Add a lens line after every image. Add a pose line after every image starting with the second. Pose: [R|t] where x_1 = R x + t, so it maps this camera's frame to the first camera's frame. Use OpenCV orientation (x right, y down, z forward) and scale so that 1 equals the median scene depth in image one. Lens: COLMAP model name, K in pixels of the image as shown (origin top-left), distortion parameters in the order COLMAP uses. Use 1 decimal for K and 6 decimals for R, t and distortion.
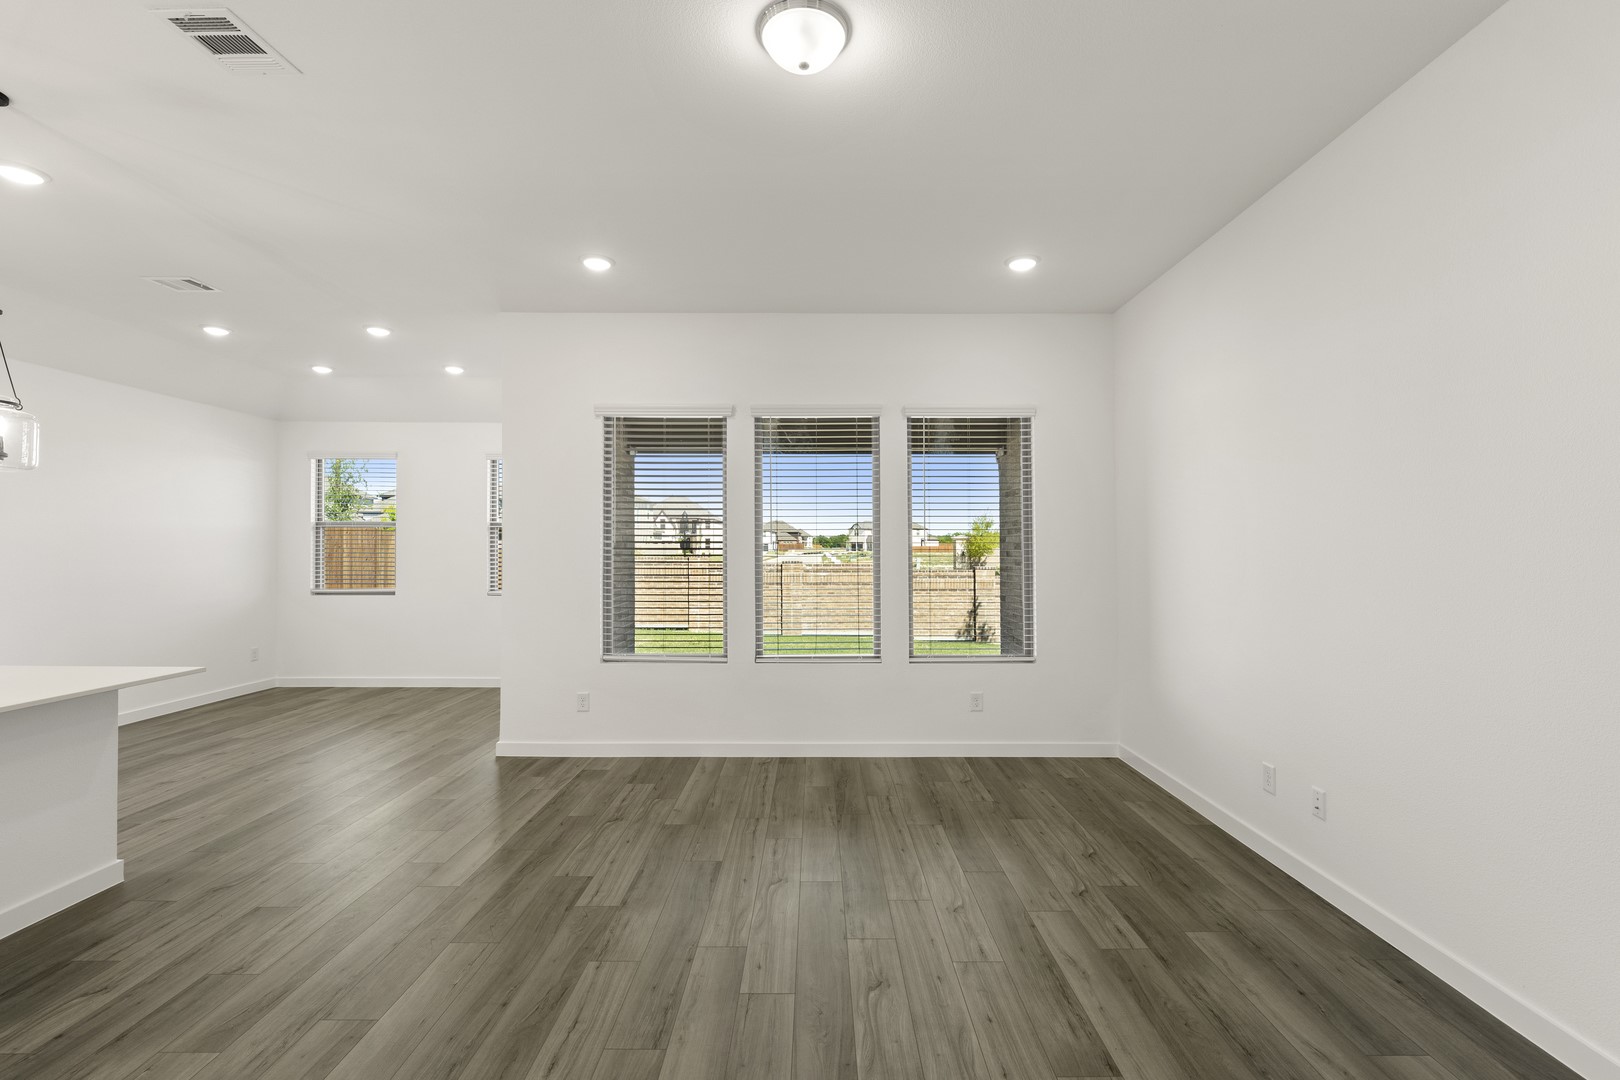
lens RADIAL K [[712.8, 0, 816.2], [0, 712.8, 544.9], [0, 0, 1]] dist [-0.005872, 0.003158]
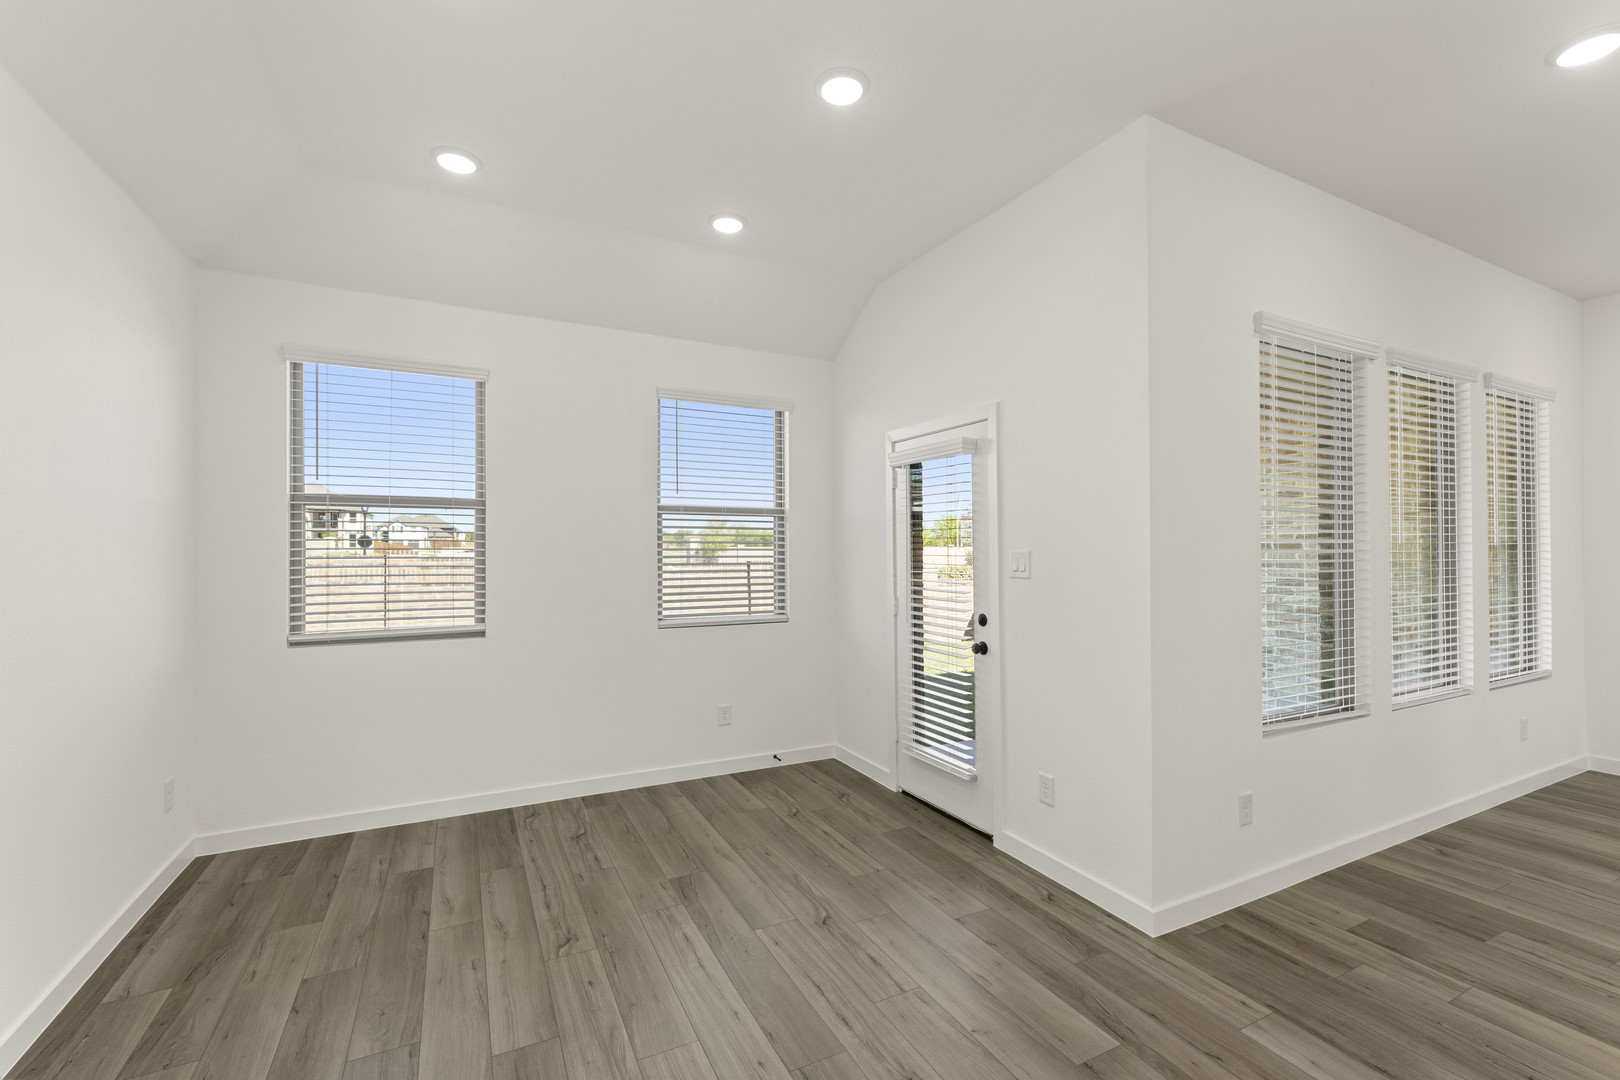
lens RADIAL K [[687.2, 0, 800.6], [0, 687.2, 551.9], [0, 0, 1]] dist [0.004041, 0.000236]
pose [[0.891475, -0.004416, 0.453048, -1.128166], [-0.002170, 0.999899, 0.014015, -0.001029], [-0.453064, -0.013477, 0.891376, 0.807576]]
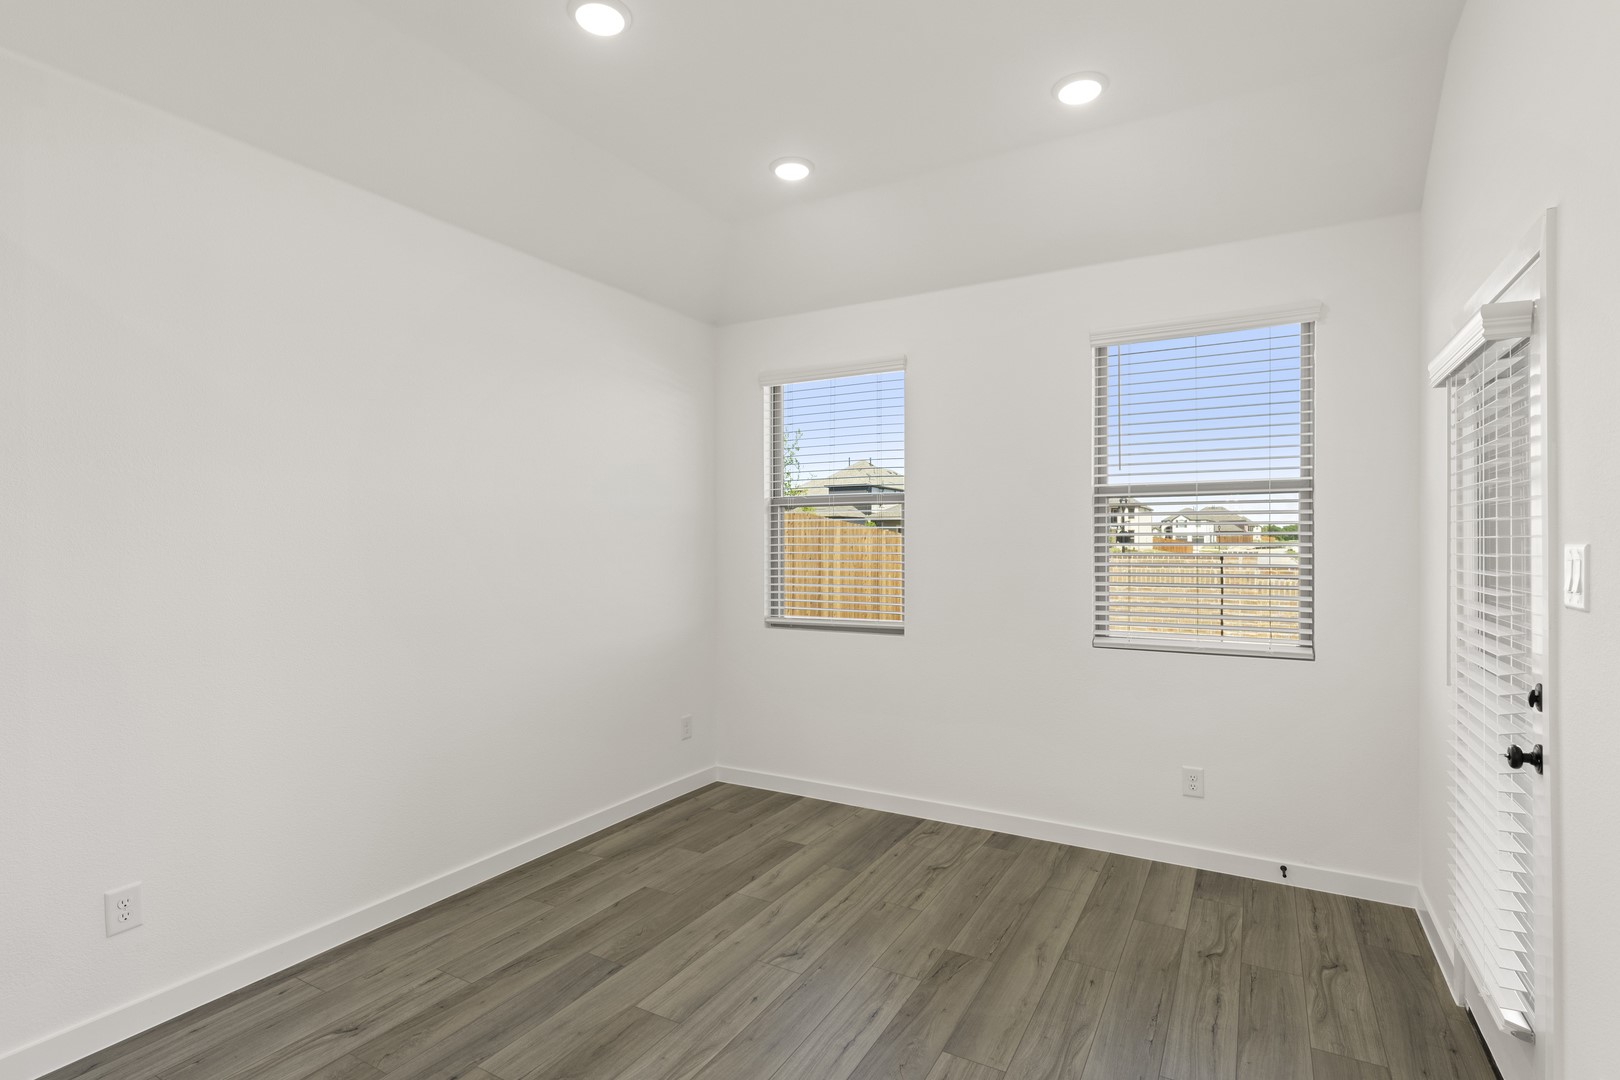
lens RADIAL K [[784.7, 0, 820.9], [0, 784.7, 537.7], [0, 0, 1]] dist [0.005566, 0.000573]
pose [[0.875076, -0.009091, -0.483900, -0.677744], [0.008971, 0.999956, -0.002564, 0.002482], [0.483902, -0.002097, 0.875120, 0.873225]]
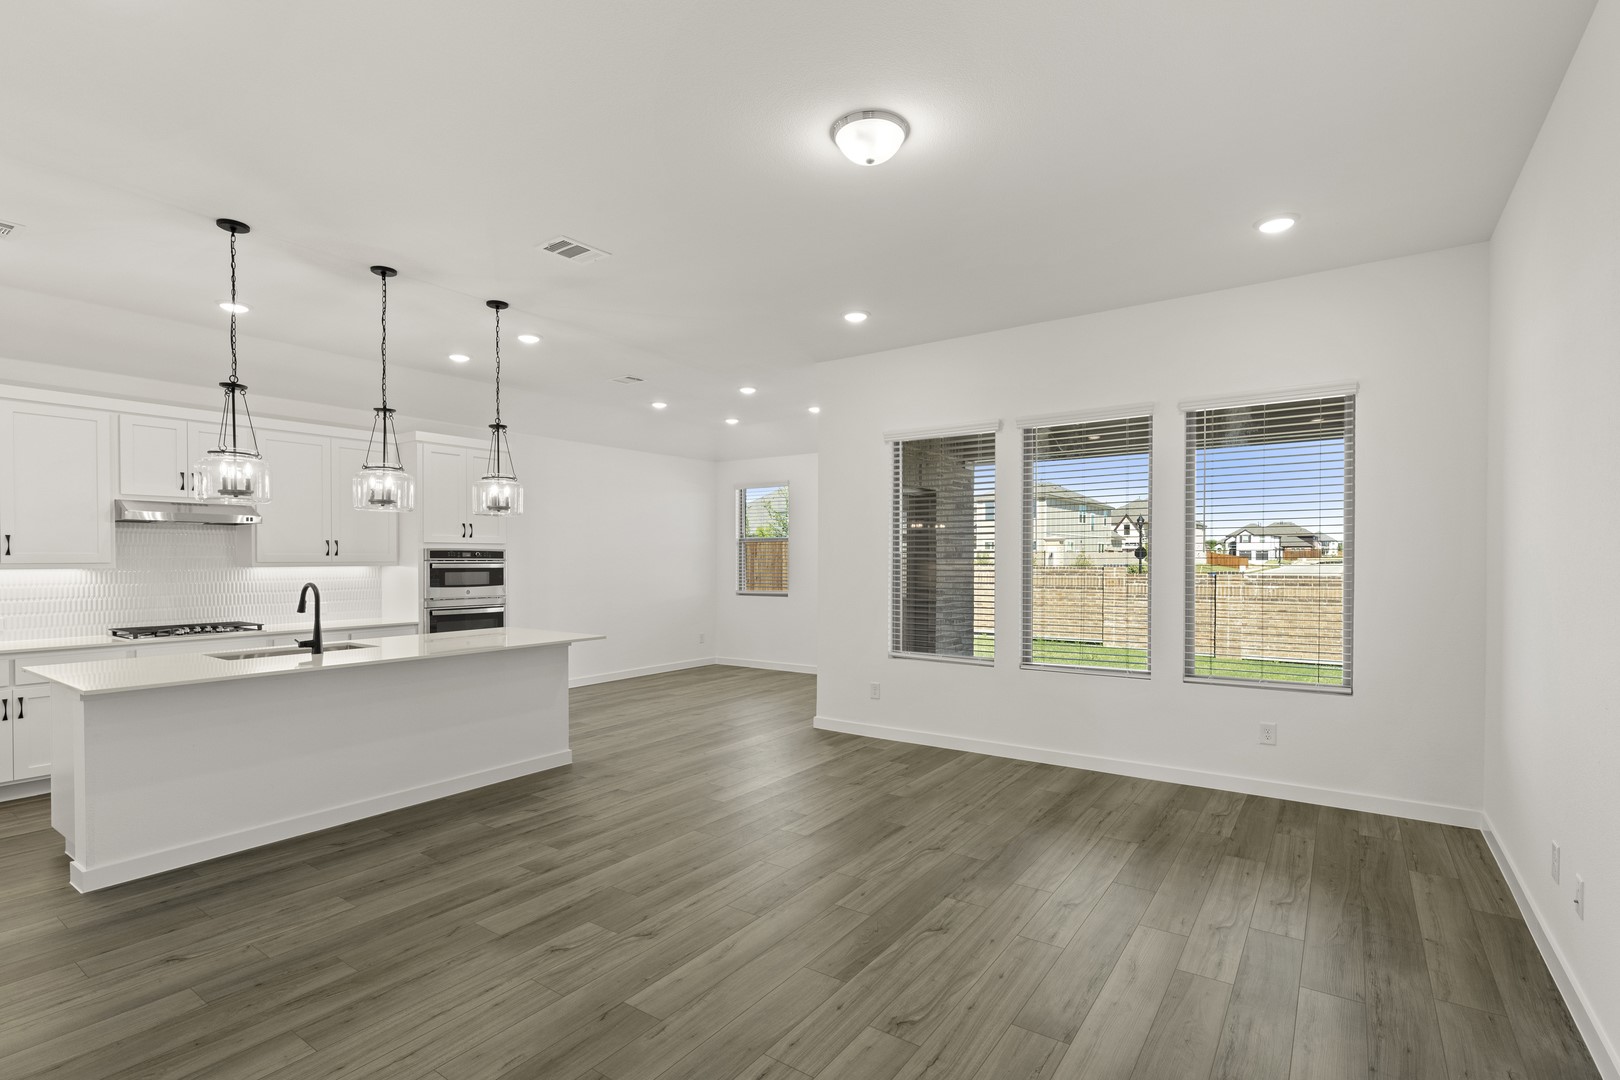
lens RADIAL K [[760.4, 0, 828.5], [0, 760.4, 568.9], [0, 0, 1]] dist [0.003582, -0.001918]
pose [[0.824844, 0.004205, -0.565345, 0.380384], [0.007161, 0.999814, 0.017885, -0.000094], [0.565315, -0.018801, 0.824661, -0.074287]]
